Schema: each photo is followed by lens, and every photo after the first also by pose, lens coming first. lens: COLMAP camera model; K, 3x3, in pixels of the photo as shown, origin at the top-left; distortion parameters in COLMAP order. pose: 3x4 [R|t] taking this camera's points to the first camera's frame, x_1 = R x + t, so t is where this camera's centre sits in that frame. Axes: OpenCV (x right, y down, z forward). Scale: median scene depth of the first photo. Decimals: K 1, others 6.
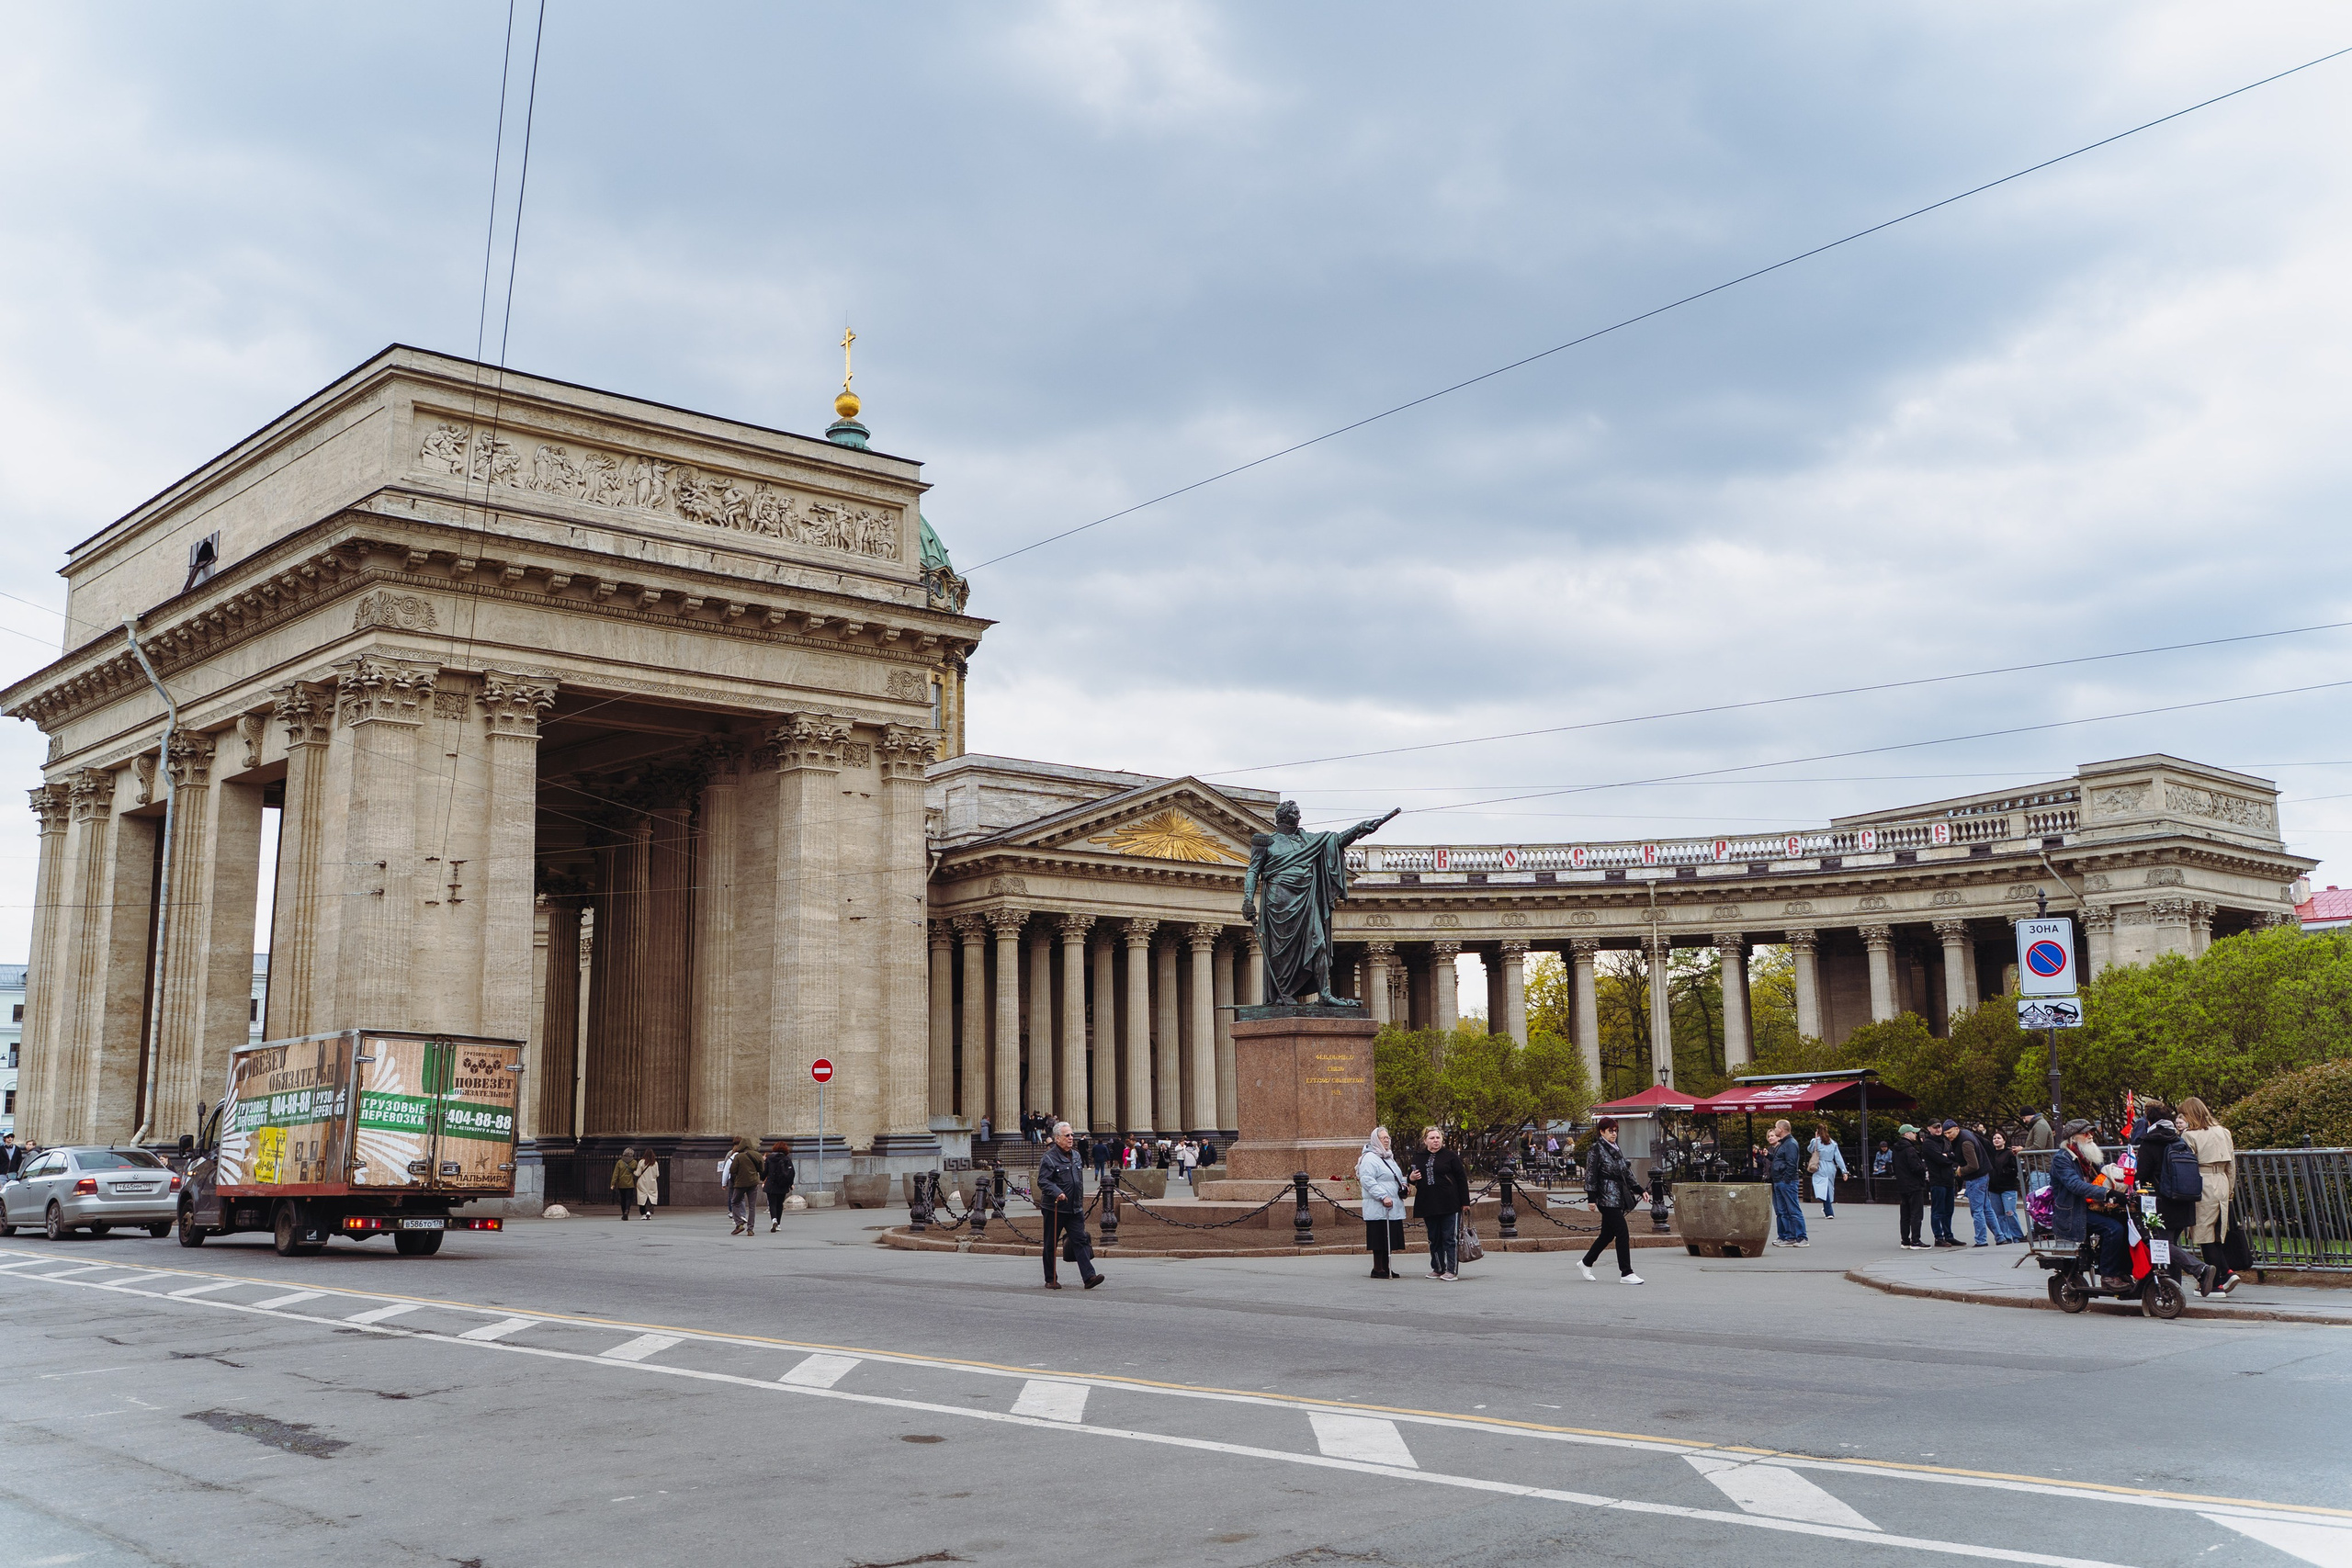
lens RADIAL K [[2191.6, 0, 1177.2], [0, 2191.6, 773.1], [0, 0, 1]] dist [-0.011049, 0.000000]
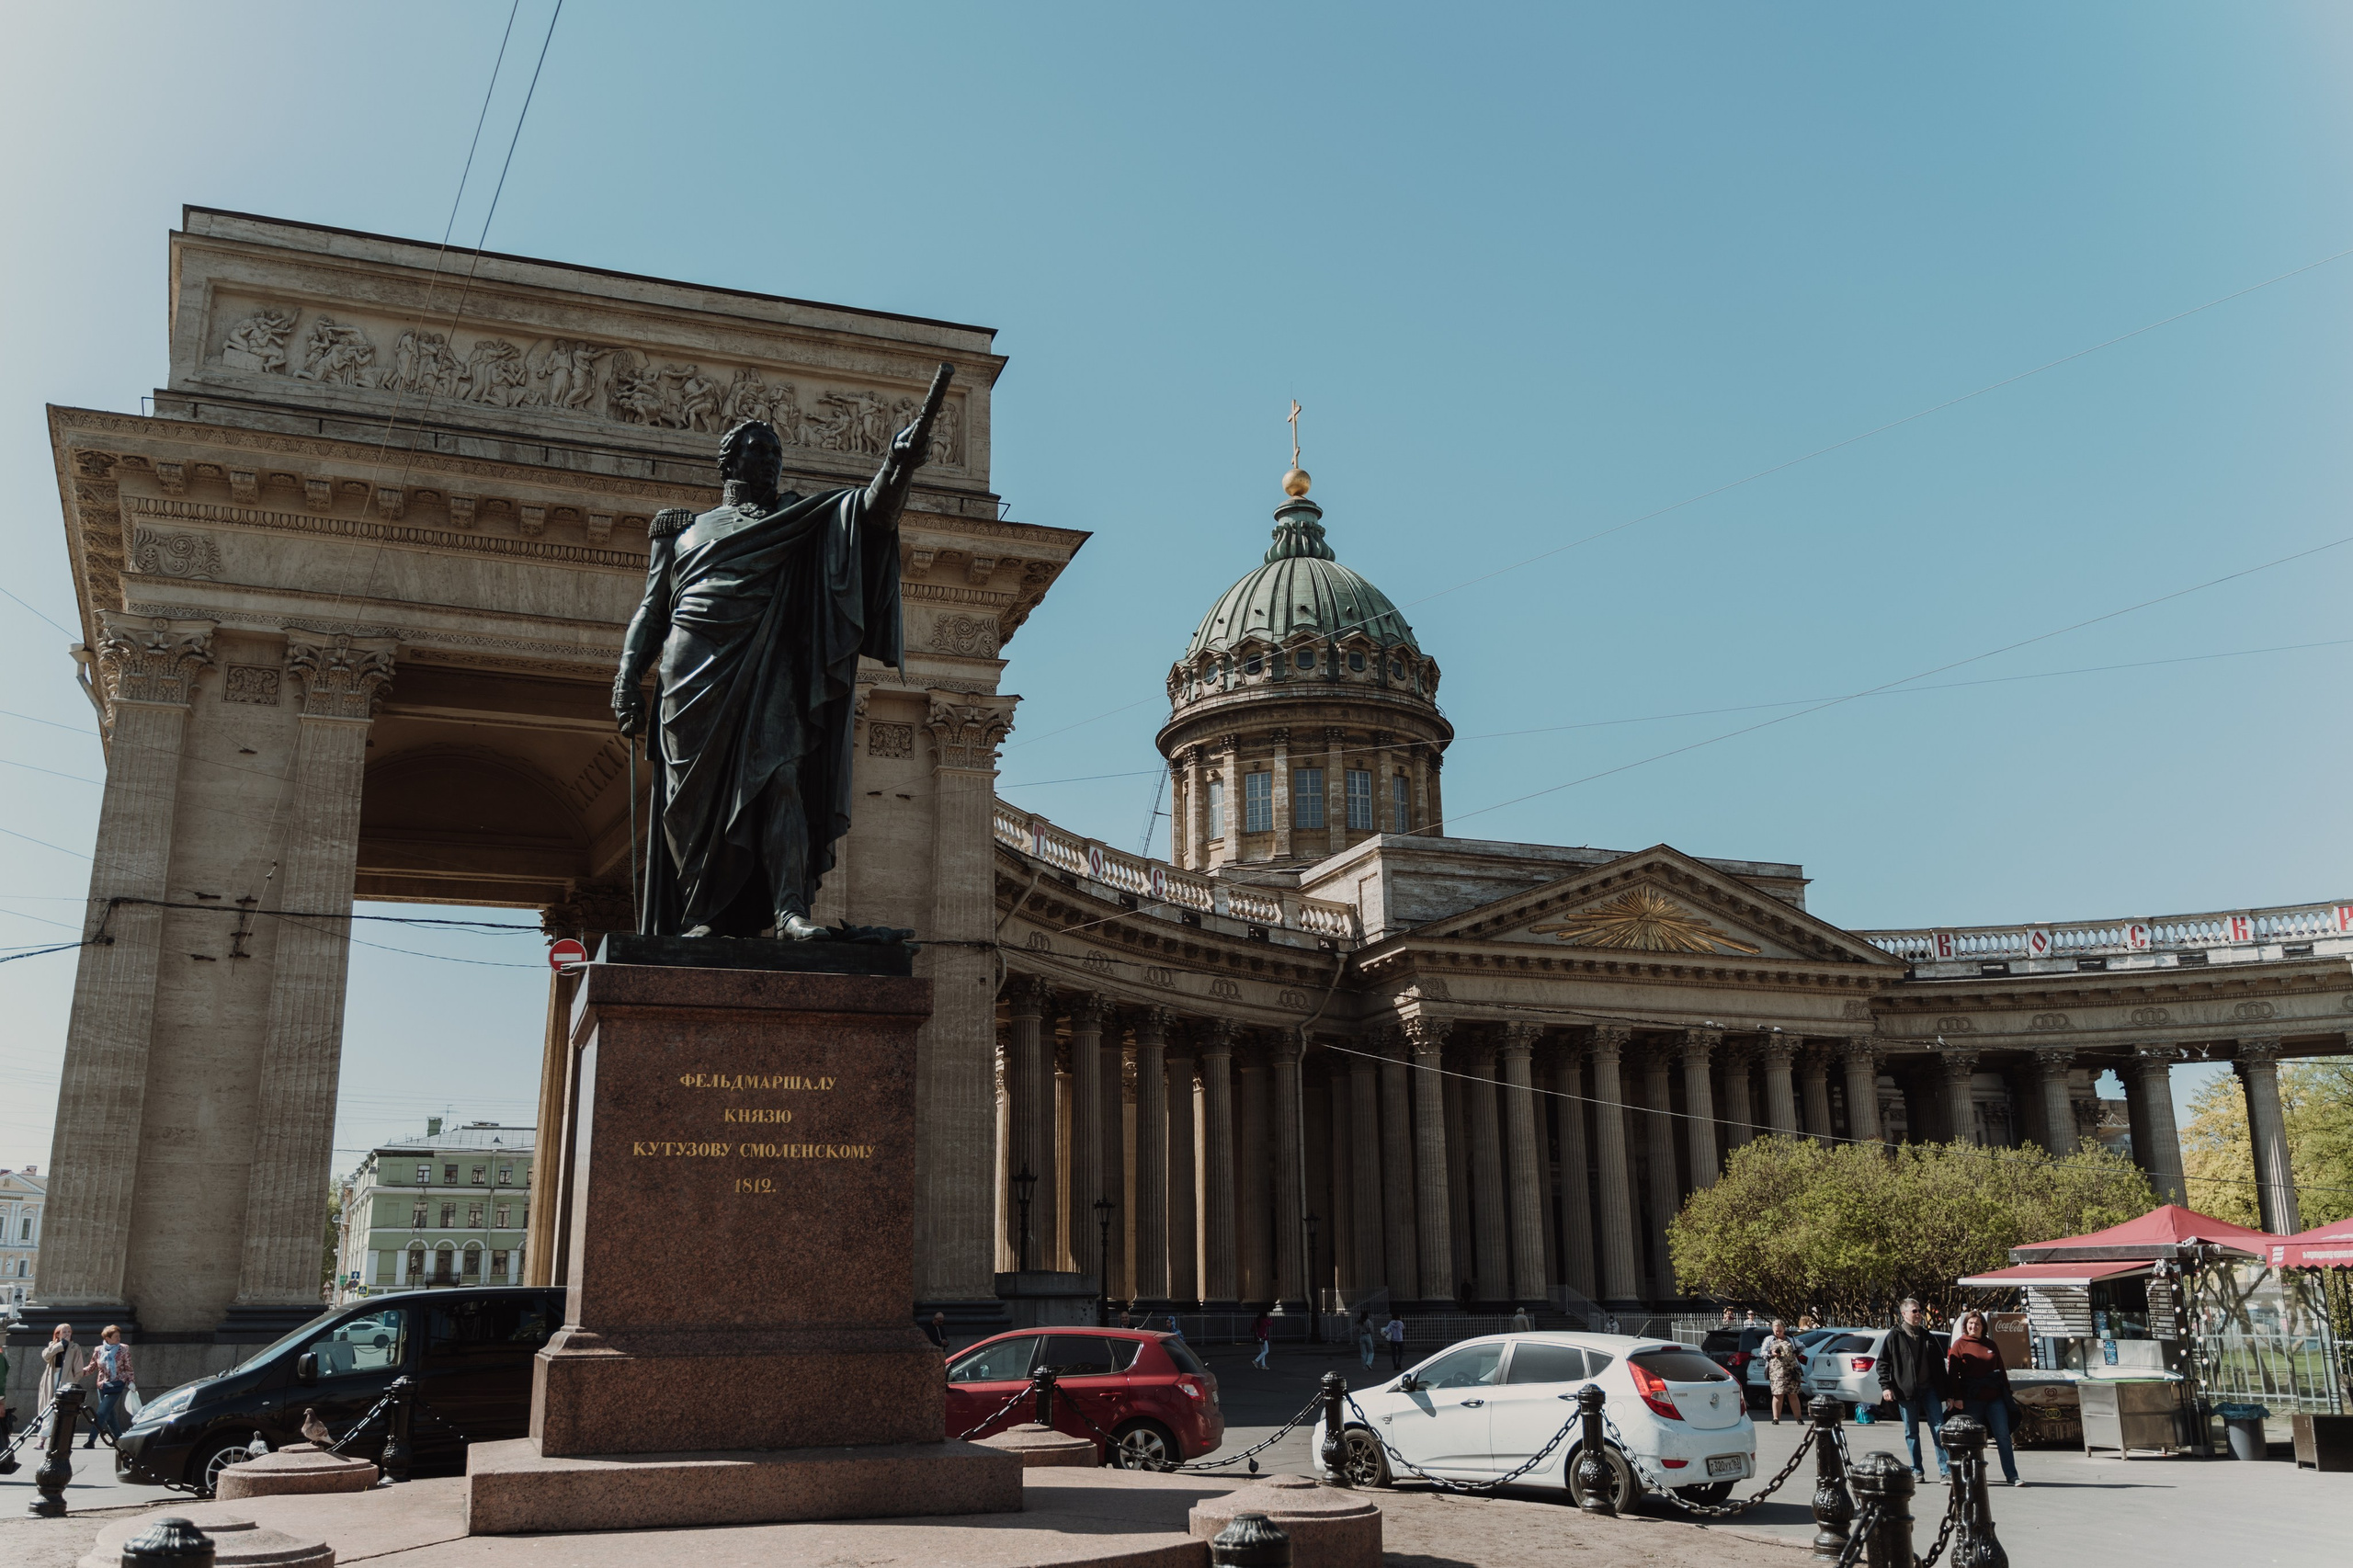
lens RADIAL K [[1967.2, 0, 1171.8], [0, 1967.2, 798.1], [0, 0, 1]] dist [-0.006498, 0.000536]
pose [[0.933987, -0.081066, -0.347989, 0.093072], [0.050783, 0.994153, -0.095293, 0.045765], [0.353679, 0.071331, 0.932643, 0.284574]]
